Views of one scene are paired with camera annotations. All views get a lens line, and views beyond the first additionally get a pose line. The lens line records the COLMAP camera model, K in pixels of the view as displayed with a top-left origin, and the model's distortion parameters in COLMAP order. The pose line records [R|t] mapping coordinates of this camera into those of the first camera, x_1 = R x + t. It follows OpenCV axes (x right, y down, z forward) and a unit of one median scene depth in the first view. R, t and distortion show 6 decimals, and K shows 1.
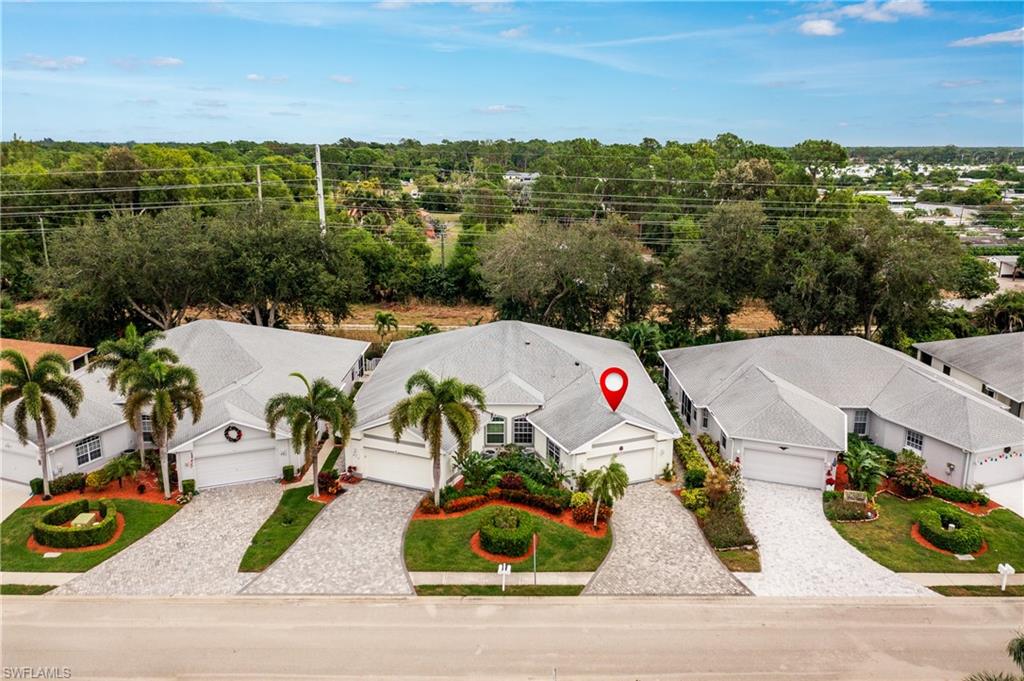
lens RADIAL K [[810.6, 0, 512.0], [0, 810.6, 340.5], [0, 0, 1]] dist [0.007544, 0.007476]
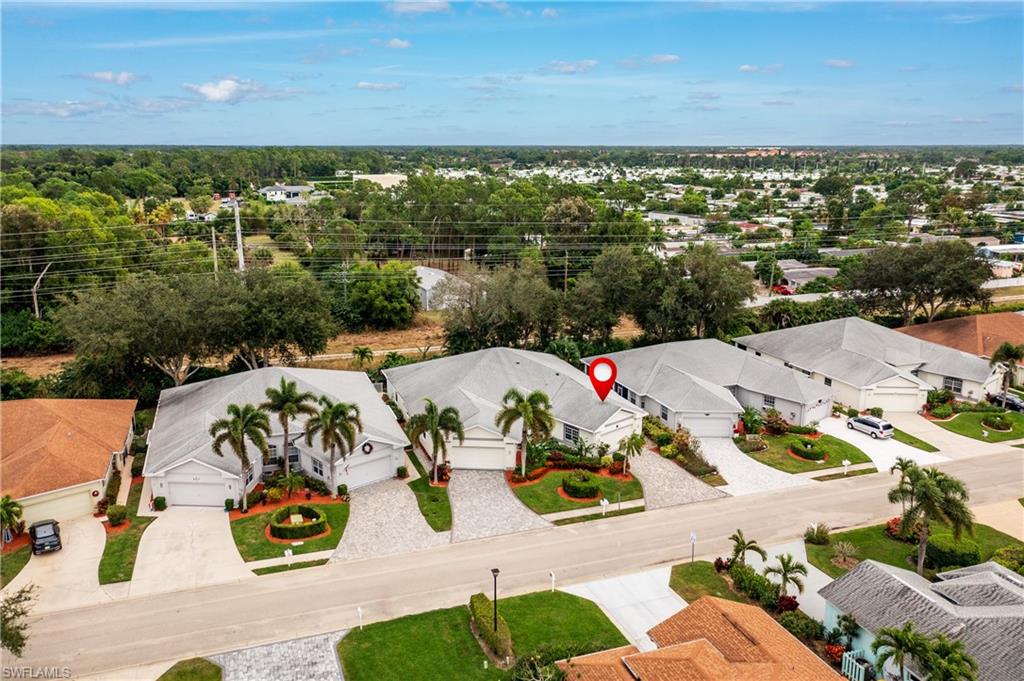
lens RADIAL K [[810.6, 0, 512.0], [0, 810.6, 340.5], [0, 0, 1]] dist [0.007544, 0.007476]
pose [[0.942503, -0.082291, 0.323908, -0.551566], [0.081488, 0.996545, 0.016068, -0.073461], [-0.324111, 0.011250, 0.945952, -0.412614]]
